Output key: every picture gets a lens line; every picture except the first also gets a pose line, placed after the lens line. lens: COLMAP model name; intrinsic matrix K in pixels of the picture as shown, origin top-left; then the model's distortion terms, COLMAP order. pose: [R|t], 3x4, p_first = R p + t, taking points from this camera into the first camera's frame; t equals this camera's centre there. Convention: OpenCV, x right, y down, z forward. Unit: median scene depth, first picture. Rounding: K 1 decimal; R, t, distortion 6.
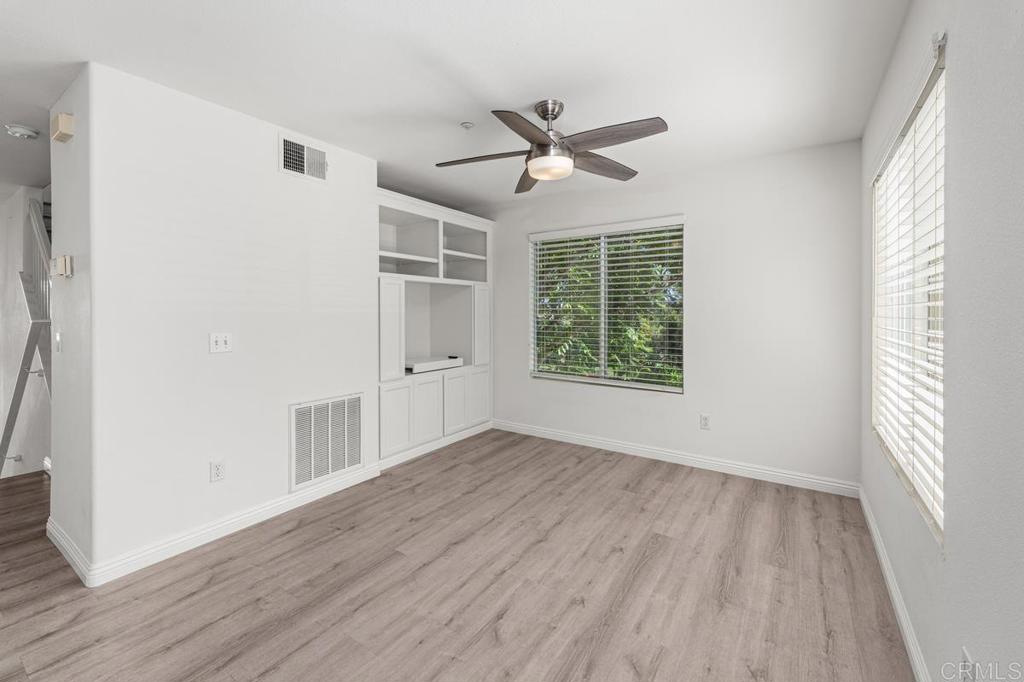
lens RADIAL K [[428.1, 0, 505.4], [0, 428.1, 312.9], [0, 0, 1]] dist [0.000814, -0.000027]
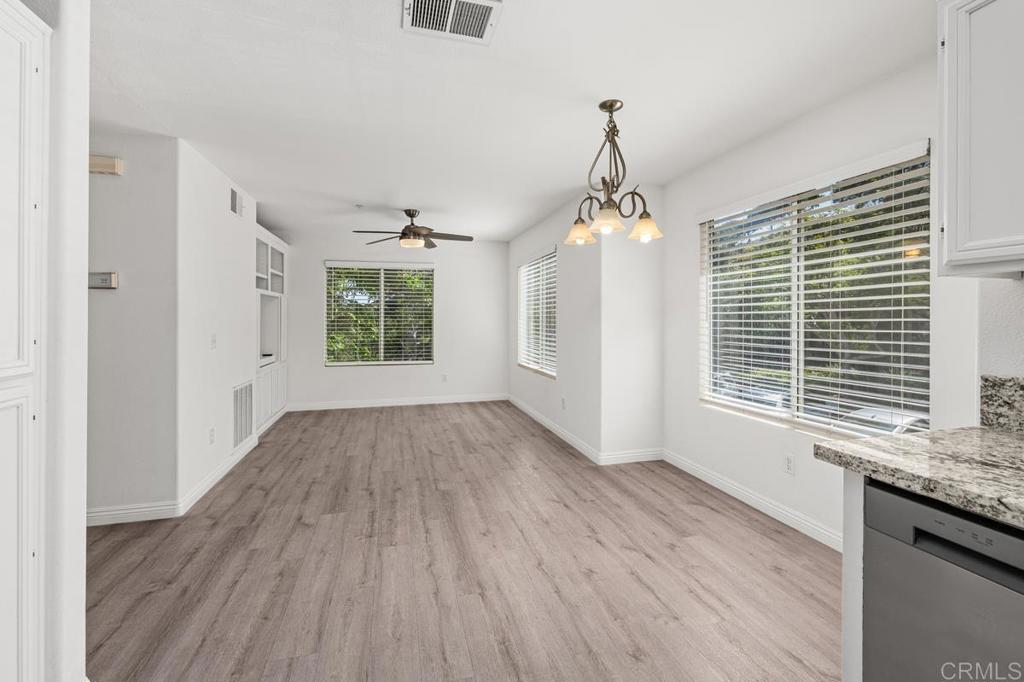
lens RADIAL K [[450.7, 0, 513.7], [0, 450.7, 321.2], [0, 0, 1]] dist [-0.006447, 0.001382]
pose [[0.636839, -0.005059, 0.770980, -1.000557], [-0.001426, 0.999969, 0.007739, -0.007080], [-0.770996, -0.006028, 0.636812, -0.553533]]
